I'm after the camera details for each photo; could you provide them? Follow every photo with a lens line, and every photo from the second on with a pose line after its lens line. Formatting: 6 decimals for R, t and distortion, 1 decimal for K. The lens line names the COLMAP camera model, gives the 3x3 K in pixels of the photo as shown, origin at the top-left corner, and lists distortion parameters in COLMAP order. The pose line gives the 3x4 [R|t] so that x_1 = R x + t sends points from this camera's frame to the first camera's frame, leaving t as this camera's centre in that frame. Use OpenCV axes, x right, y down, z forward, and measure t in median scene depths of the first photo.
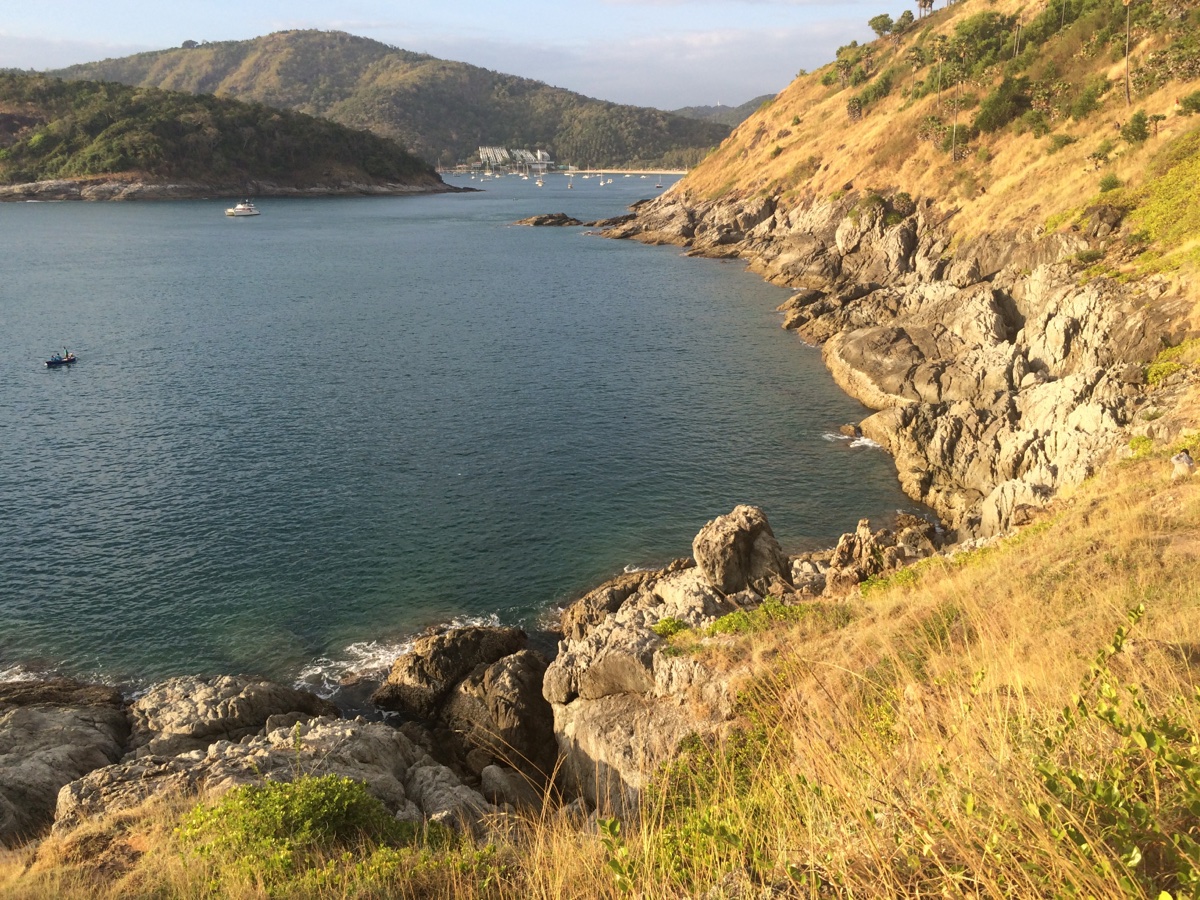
lens RADIAL K [[1063.1, 0, 604.5], [0, 1063.1, 448.8], [0, 0, 1]] dist [0.021490, -0.037572]
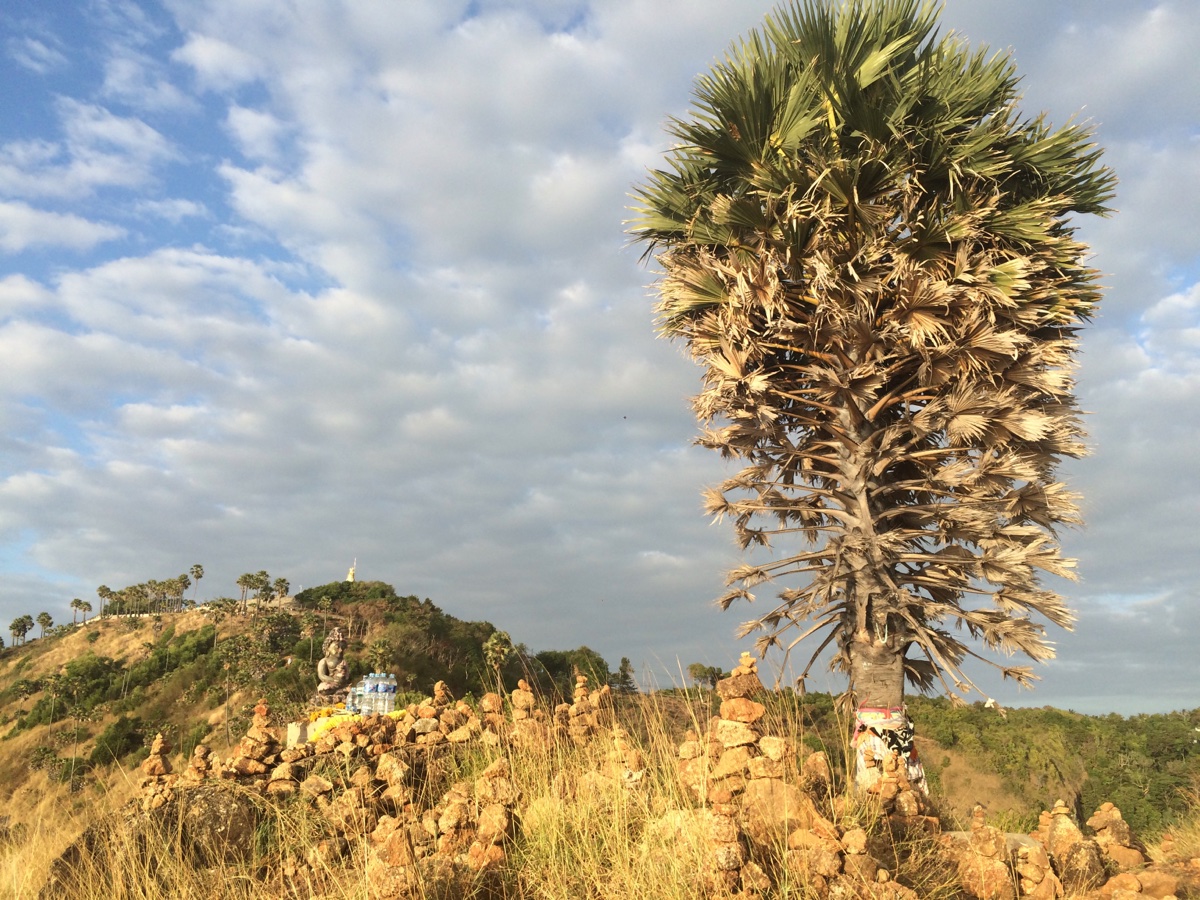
lens RADIAL K [[1063.1, 0, 601.6], [0, 1063.1, 452.7], [0, 0, 1]] dist [0.021490, -0.037572]
pose [[0.701170, 0.220349, 0.678091, -0.088849], [0.178308, 0.866634, -0.465995, 0.025696], [-0.690338, 0.447650, 0.568368, -0.113753]]
